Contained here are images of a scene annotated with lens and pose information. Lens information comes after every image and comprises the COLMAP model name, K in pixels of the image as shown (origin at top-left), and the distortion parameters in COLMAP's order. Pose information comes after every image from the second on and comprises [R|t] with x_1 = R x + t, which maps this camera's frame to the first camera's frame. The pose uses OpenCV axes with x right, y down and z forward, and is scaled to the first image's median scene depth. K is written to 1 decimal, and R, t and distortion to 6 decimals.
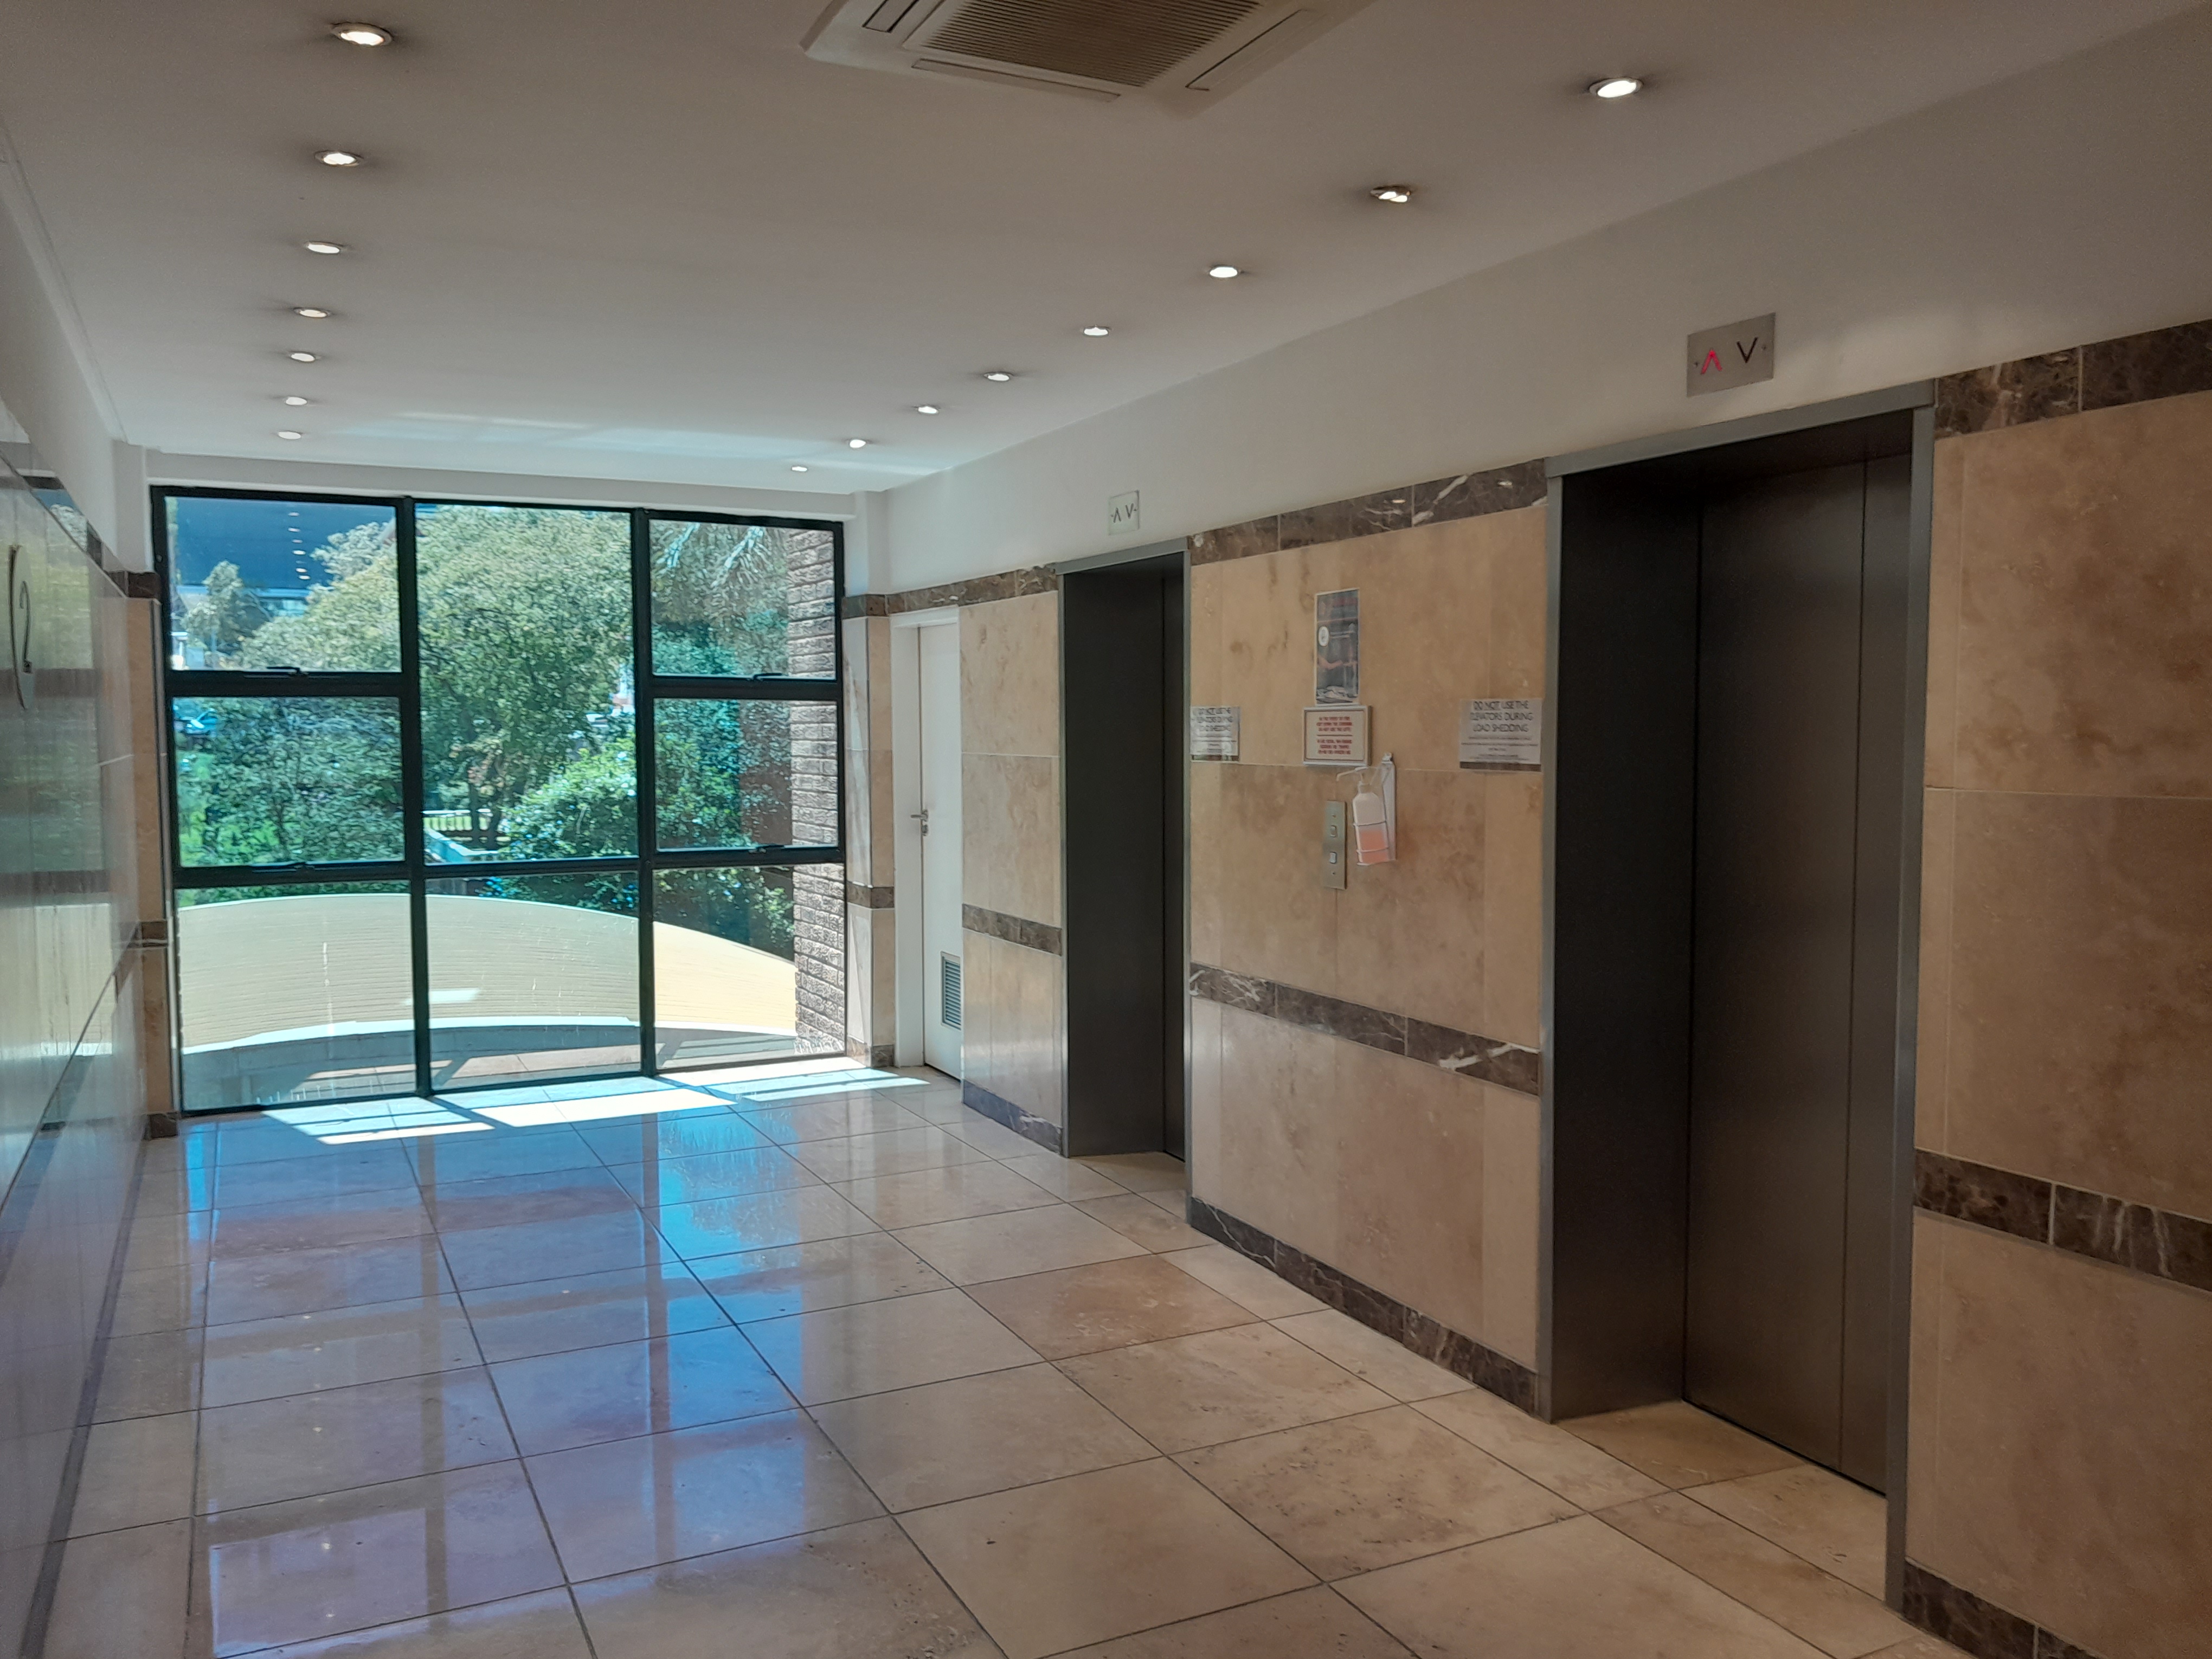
lens RADIAL K [[1739.5, 0, 1126.7], [0, 1739.5, 839.4], [0, 0, 1]] dist [0.120988, -0.189060]
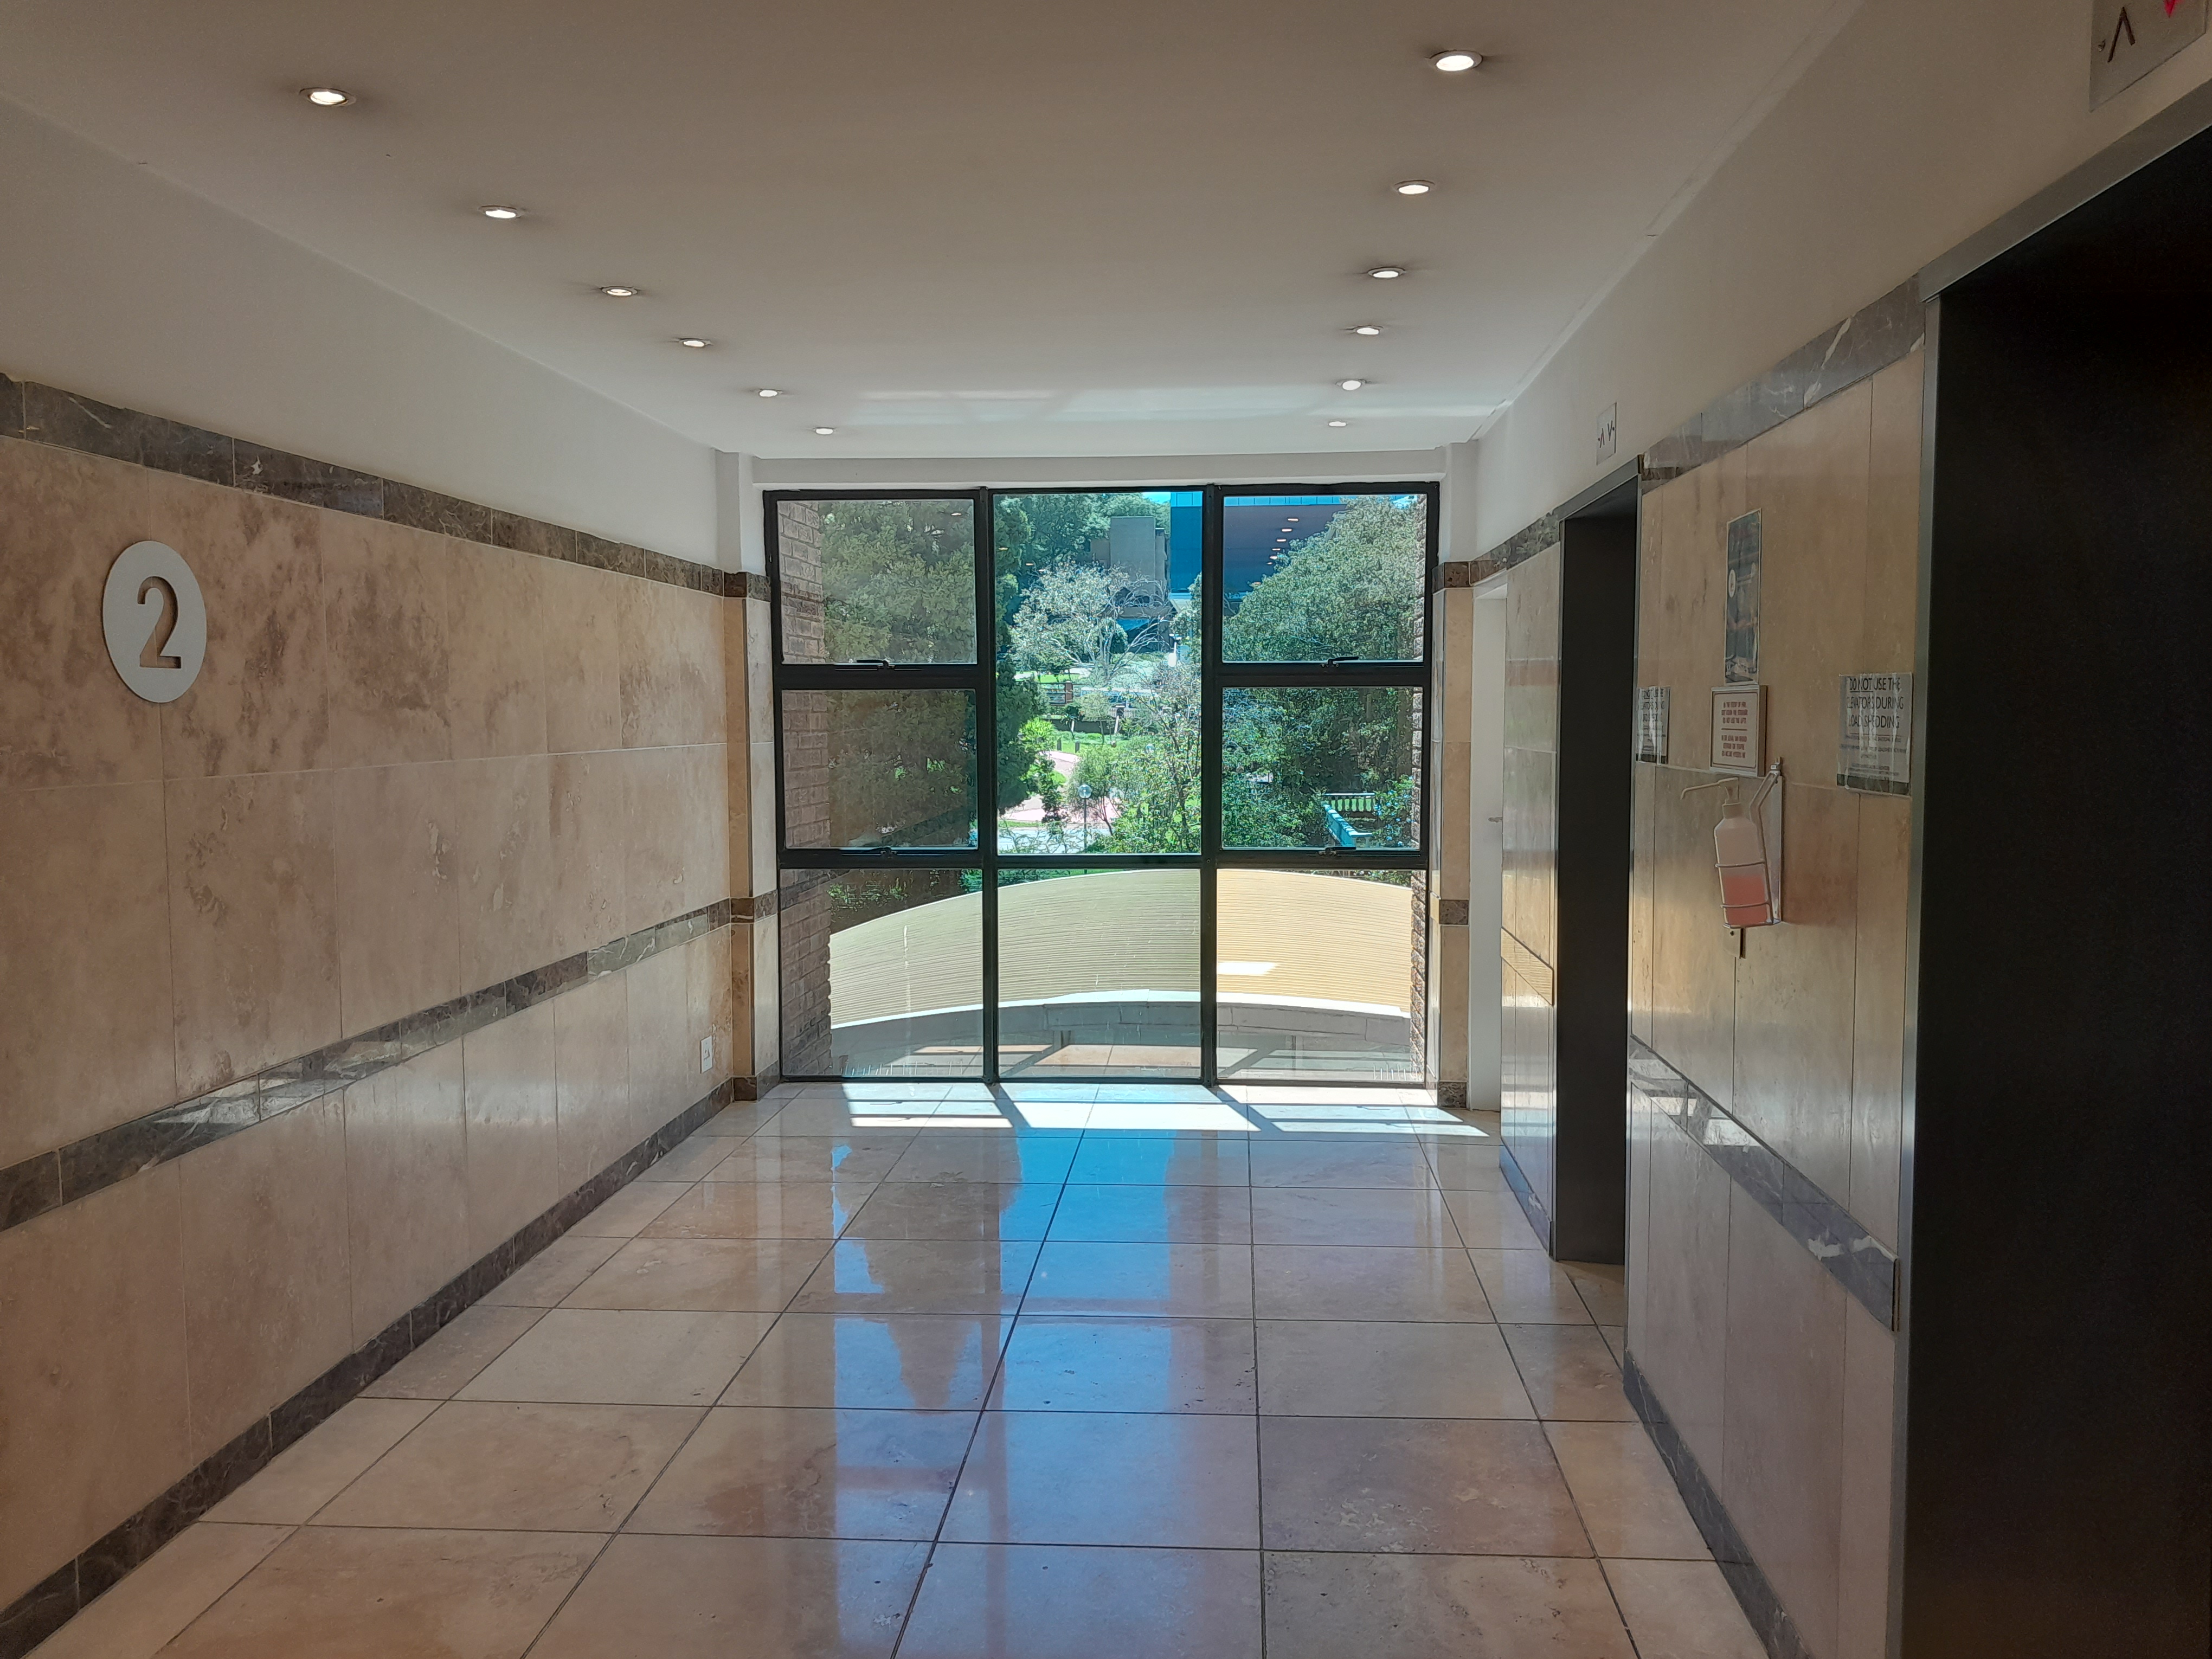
lens RADIAL K [[1726.8, 0, 1113.6], [0, 1726.8, 867.6], [0, 0, 1]] dist [0.097667, -0.132102]
pose [[0.868328, 0.042415, -0.494173, 0.150696], [-0.030237, 0.999010, 0.032616, -0.012935], [0.495068, -0.013379, 0.868751, 0.177718]]
